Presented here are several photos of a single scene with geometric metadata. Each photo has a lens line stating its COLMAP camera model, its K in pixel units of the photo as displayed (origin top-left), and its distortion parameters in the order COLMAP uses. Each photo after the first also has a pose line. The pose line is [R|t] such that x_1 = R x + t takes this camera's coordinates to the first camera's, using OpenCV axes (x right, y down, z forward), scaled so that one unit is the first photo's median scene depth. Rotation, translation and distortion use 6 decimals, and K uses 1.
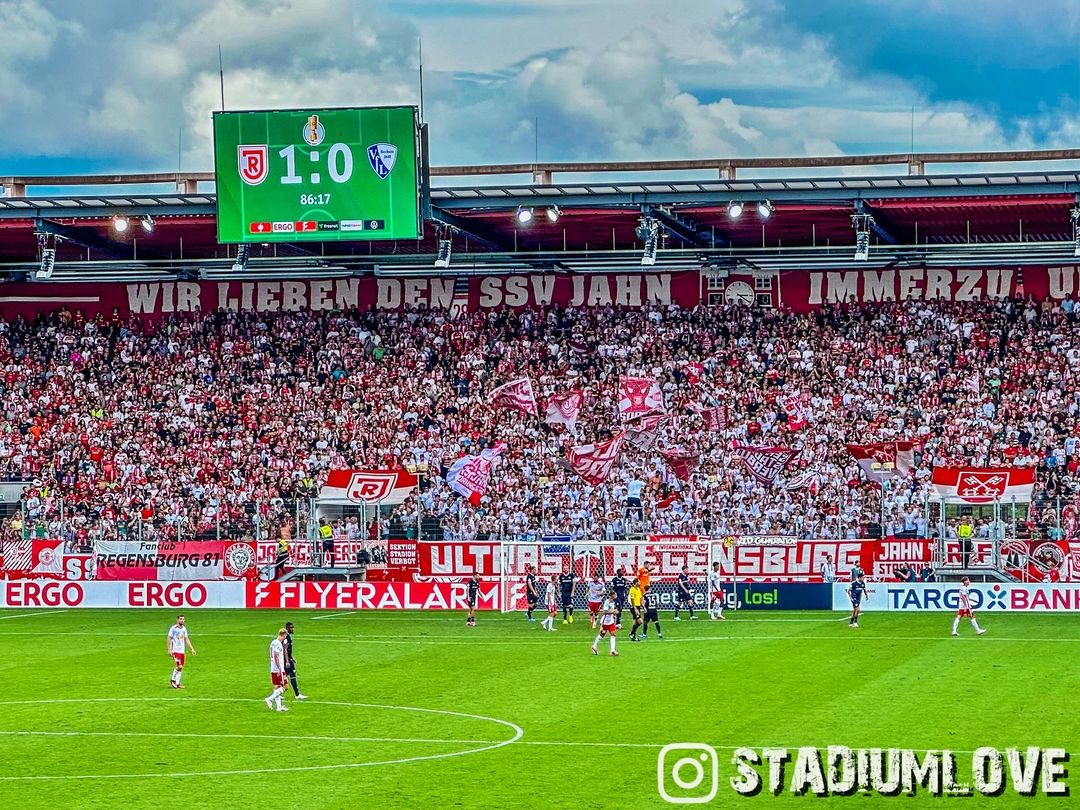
lens RADIAL K [[3452.9, 0, 513.2], [0, 3452.9, 406.8], [0, 0, 1]] dist [-0.510086, 13.511248]
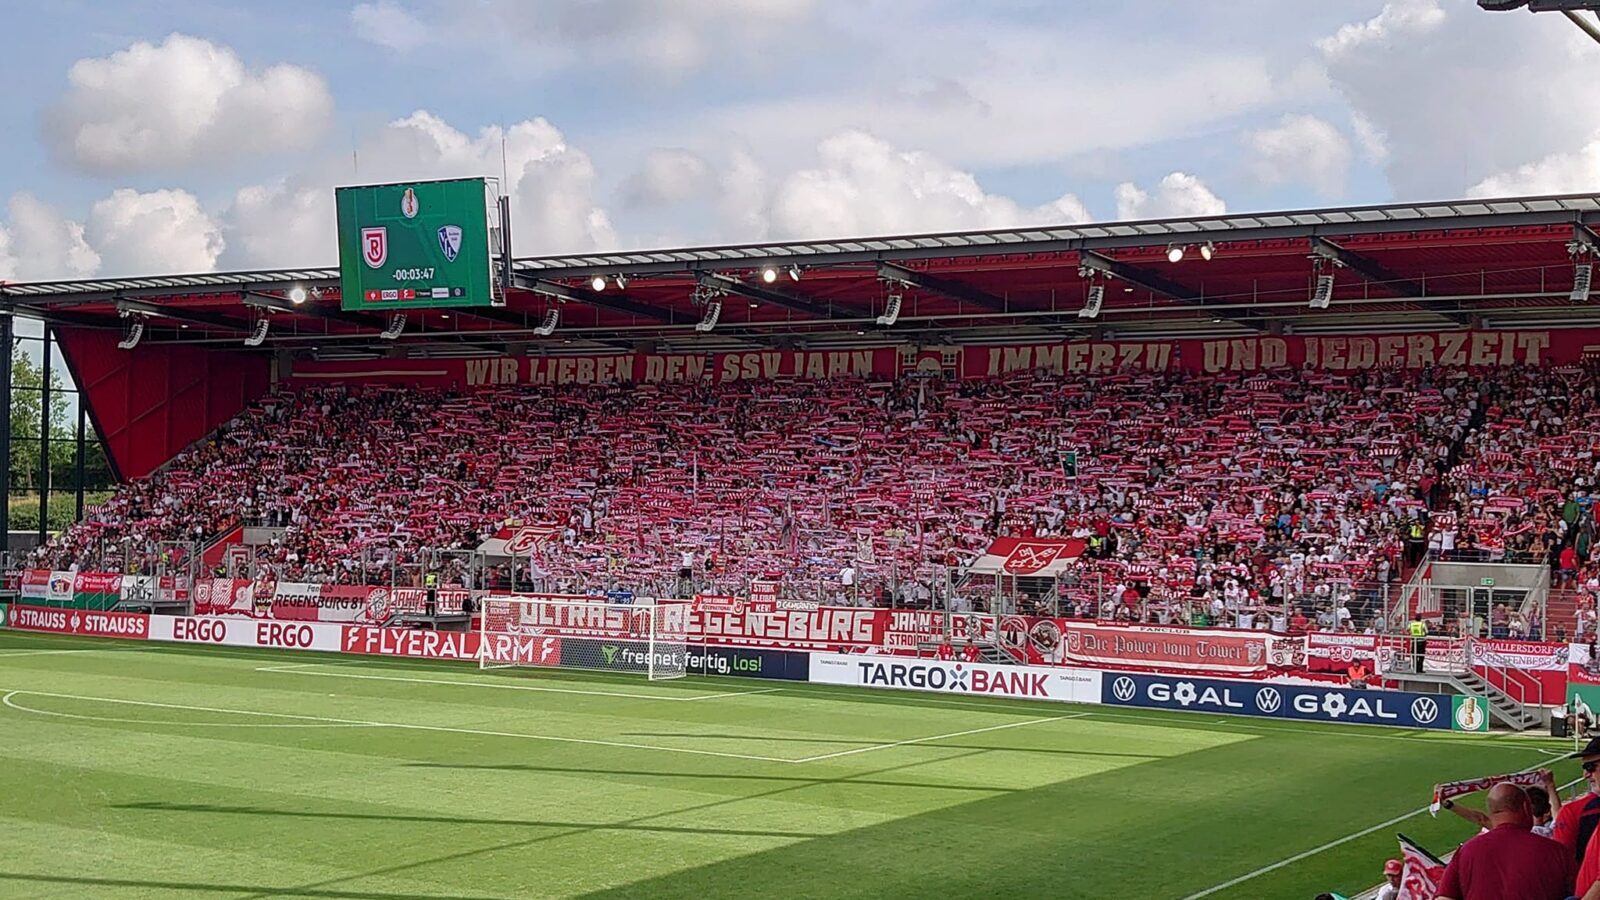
lens RADIAL K [[2120.6, 0, 832.8], [0, 2120.6, 454.4], [0, 0, 1]] dist [0.364988, -1.601668]
pose [[0.947834, 0.017722, -0.318270, 0.279575], [-0.022255, 0.999696, -0.010614, 0.001487], [0.317985, 0.017143, 0.947941, 0.418230]]
